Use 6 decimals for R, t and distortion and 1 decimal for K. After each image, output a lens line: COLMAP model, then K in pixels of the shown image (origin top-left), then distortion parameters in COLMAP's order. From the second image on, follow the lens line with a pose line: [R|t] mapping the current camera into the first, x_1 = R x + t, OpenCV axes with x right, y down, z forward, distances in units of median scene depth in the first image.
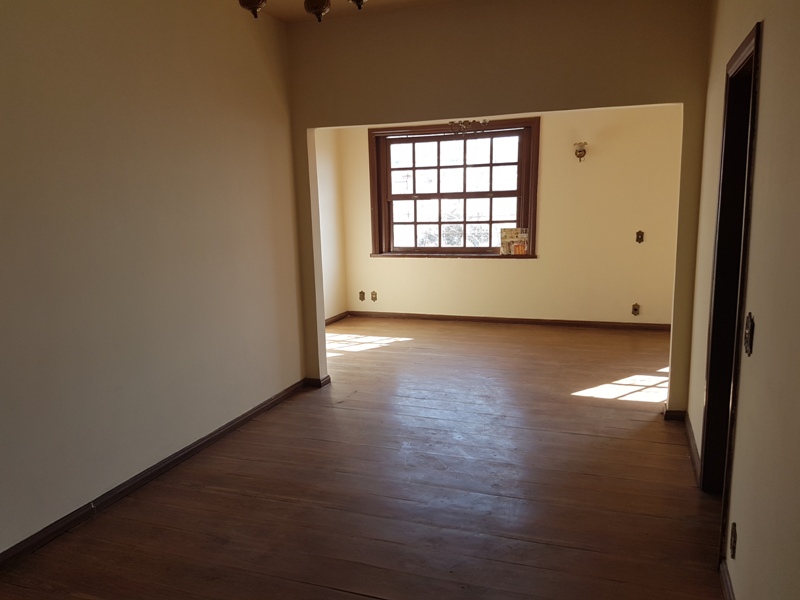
lens RADIAL K [[620.4, 0, 404.4], [0, 620.4, 308.4], [0, 0, 1]] dist [0.071143, -0.036623]
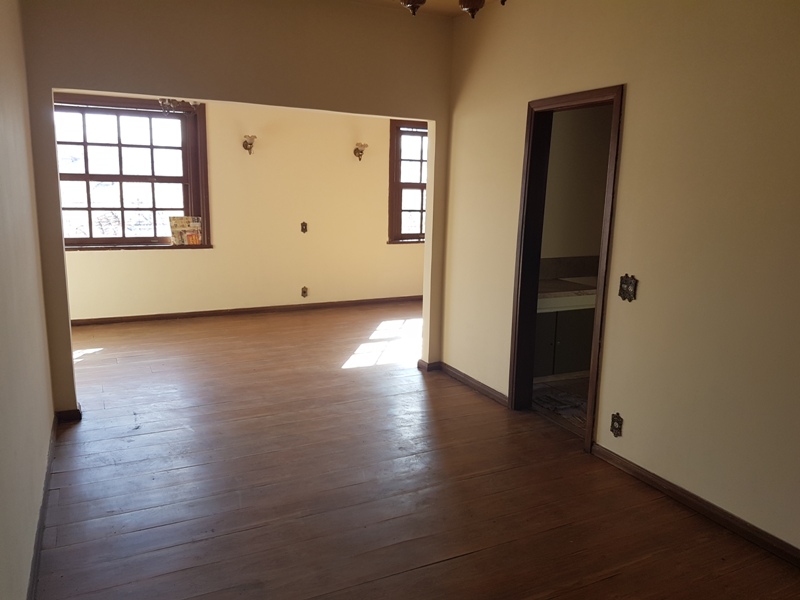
lens RADIAL K [[620.4, 0, 407.9], [0, 620.4, 295.3], [0, 0, 1]] dist [0.071143, -0.036623]
pose [[0.681322, -0.082653, 0.727302, -0.296023], [0.087276, 0.995689, 0.031395, -0.009919], [-0.726762, 0.042085, 0.685599, 0.104724]]
